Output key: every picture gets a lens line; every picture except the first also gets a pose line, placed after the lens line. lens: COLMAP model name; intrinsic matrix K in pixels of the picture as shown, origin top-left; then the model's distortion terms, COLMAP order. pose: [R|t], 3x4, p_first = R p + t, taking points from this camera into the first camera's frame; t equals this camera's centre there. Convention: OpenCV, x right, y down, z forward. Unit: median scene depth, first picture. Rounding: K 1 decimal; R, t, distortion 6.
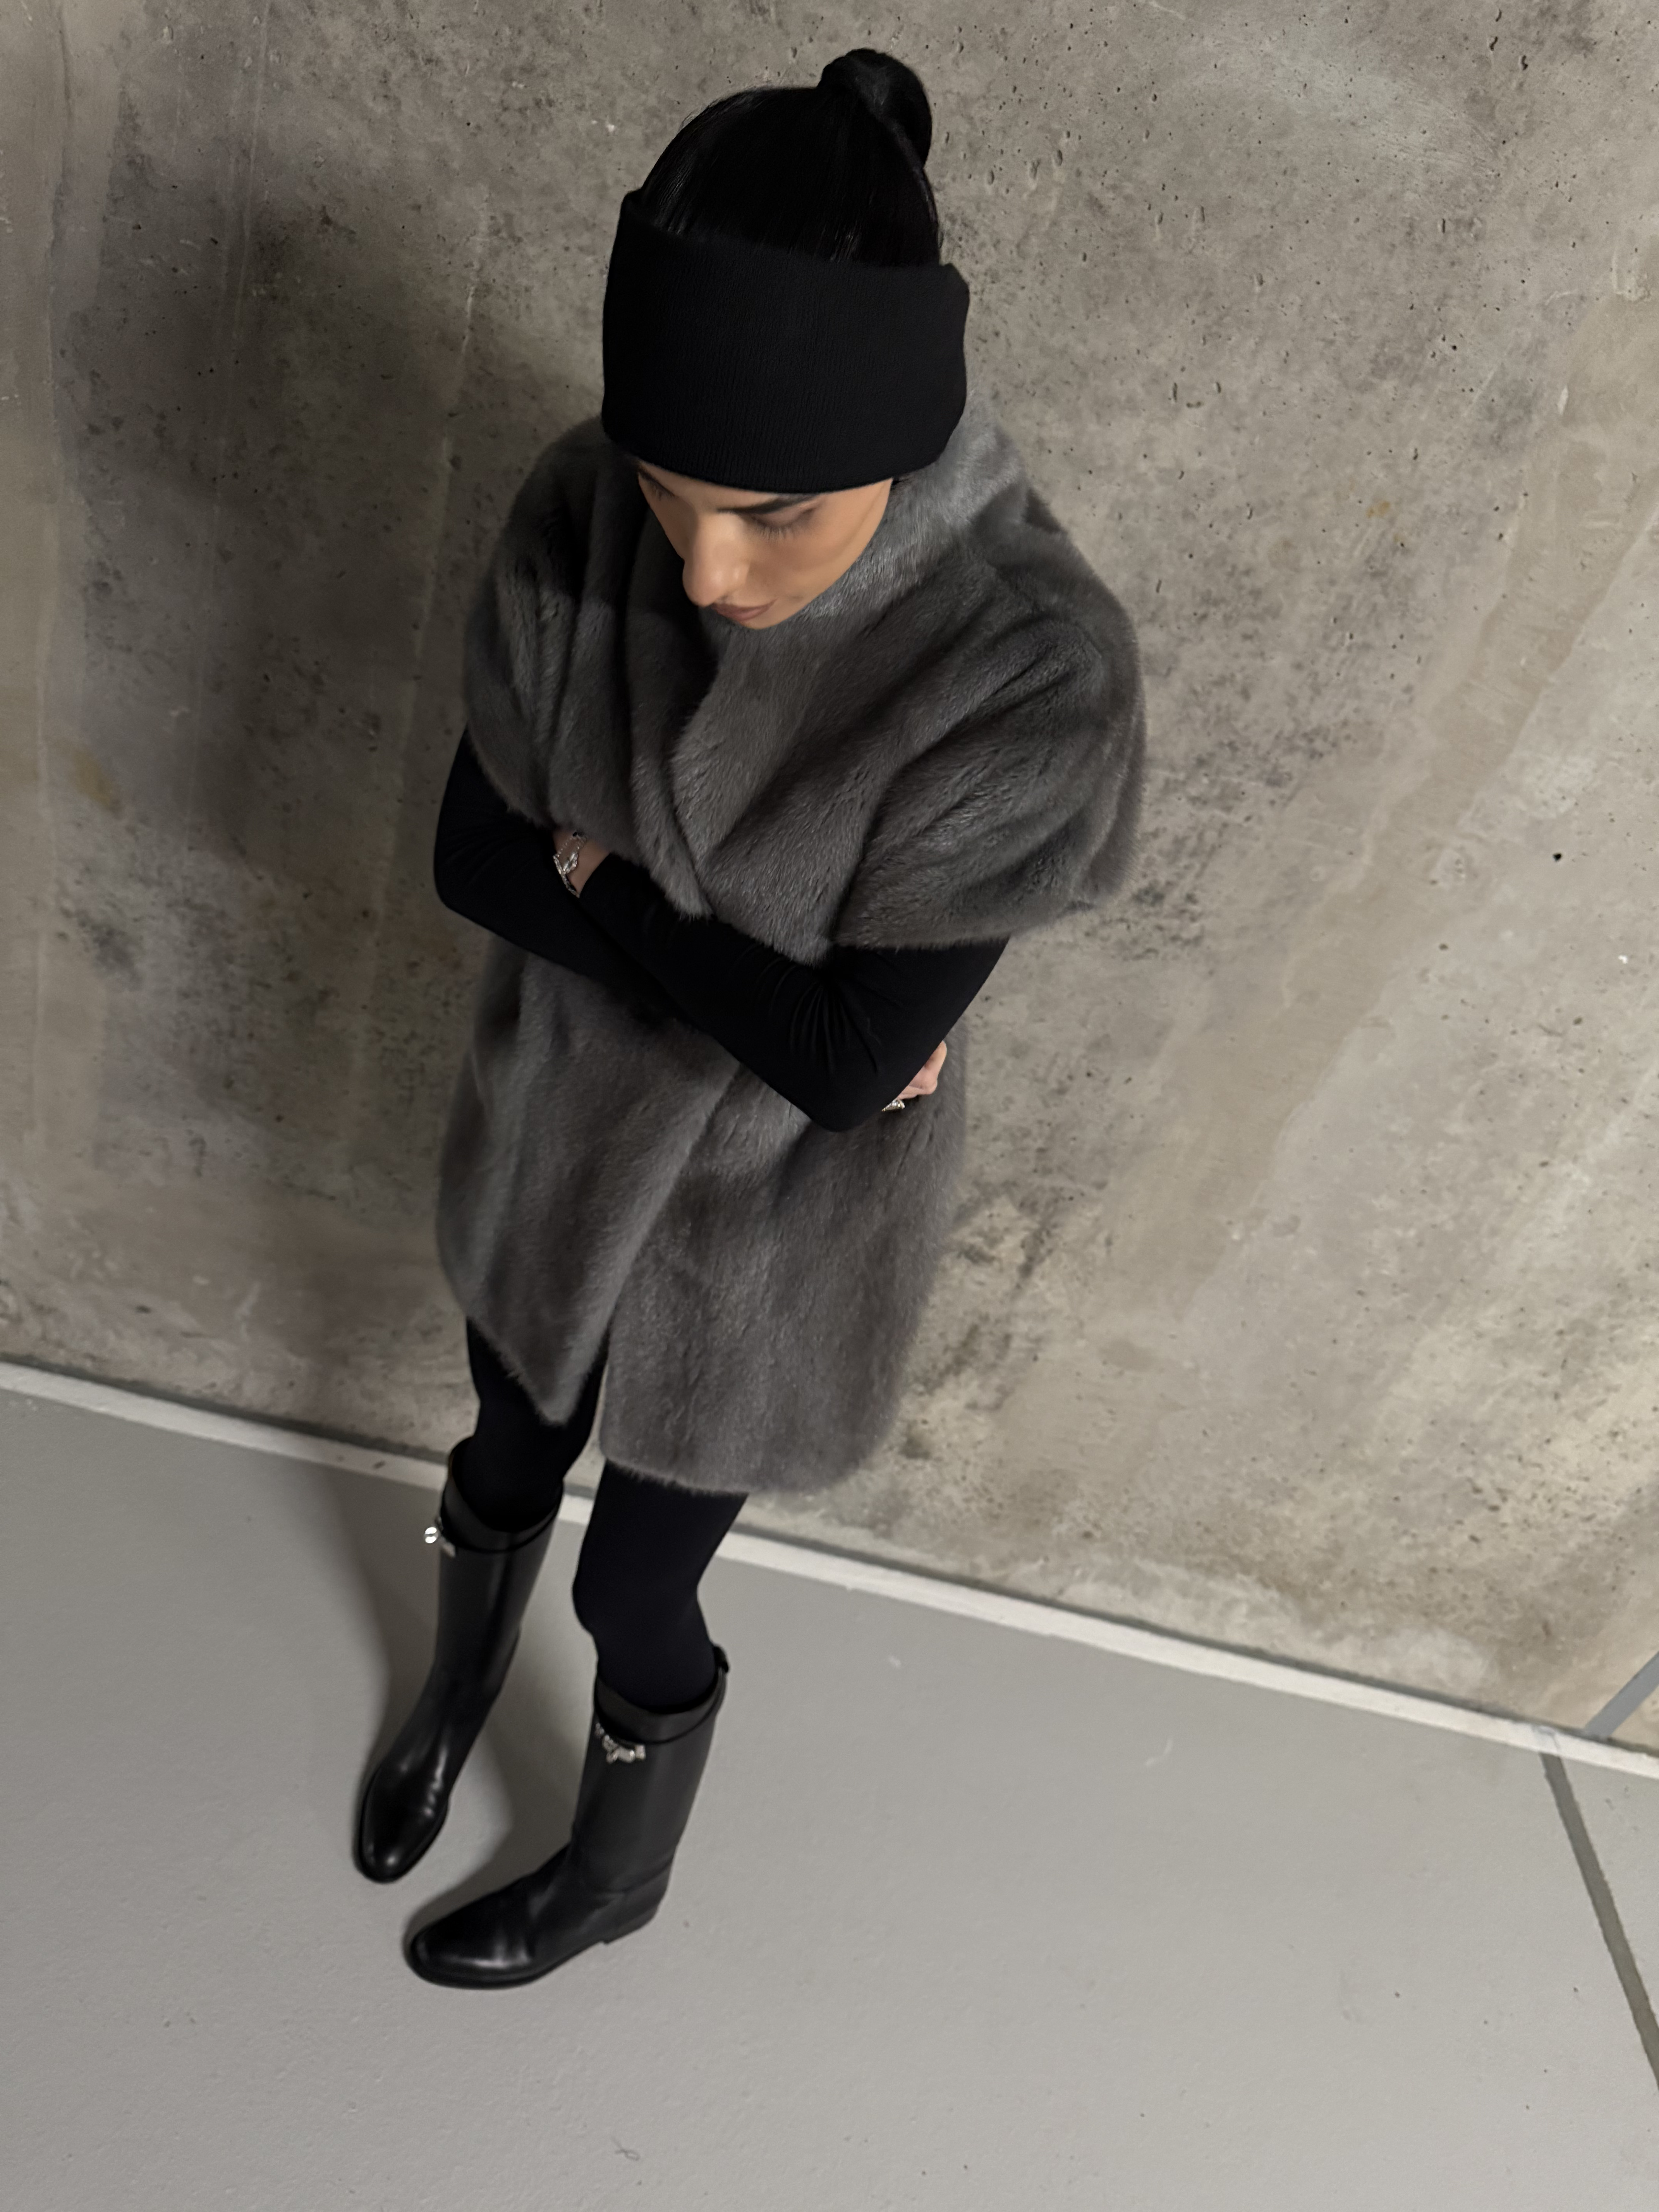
lens RADIAL K [[1573.5, 0, 838.8], [0, 1573.5, 1111.6], [0, 0, 1]] dist [0.005549, -0.021647]
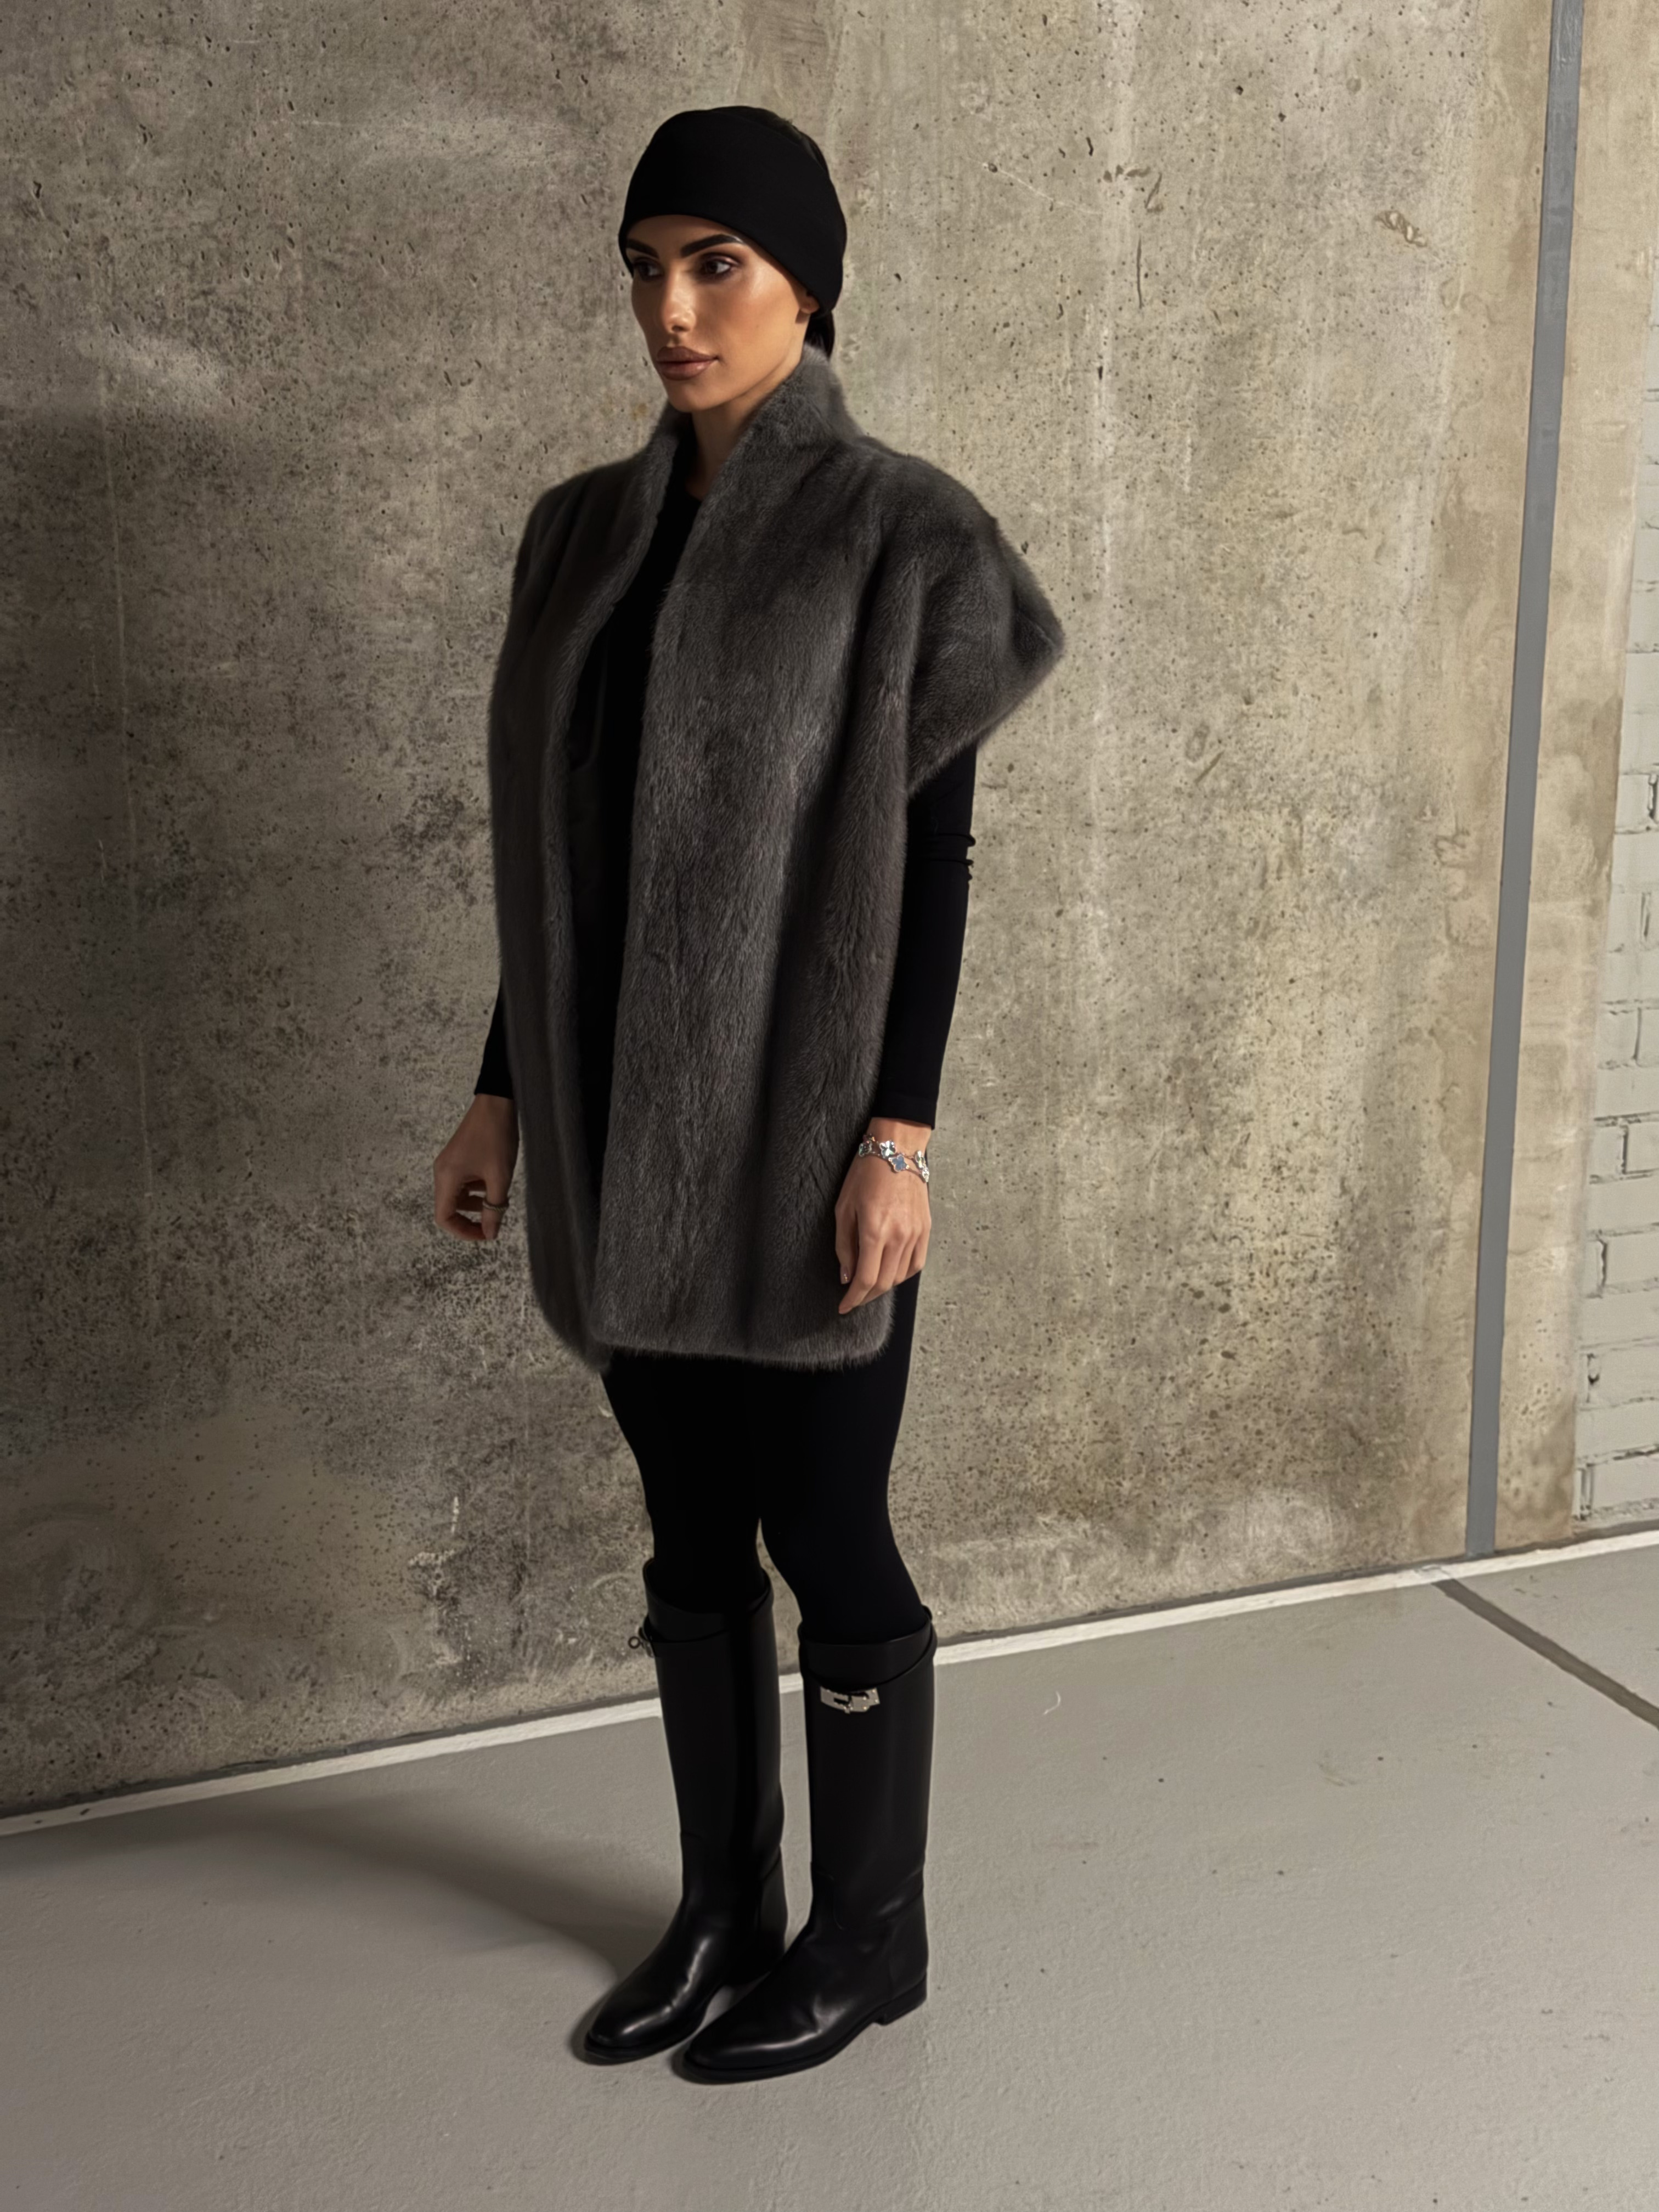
lens RADIAL K [[3075.8, 0, 840.8], [0, 3075.8, 1106.9], [0, 0, 1]] dist [0.103876, 0.000000]
pose [[0.860903, -0.386550, 0.330795, -0.402115], [0.468492, 0.855855, -0.219154, 0.520750], [-0.198398, 0.343645, 0.917903, -0.802604]]
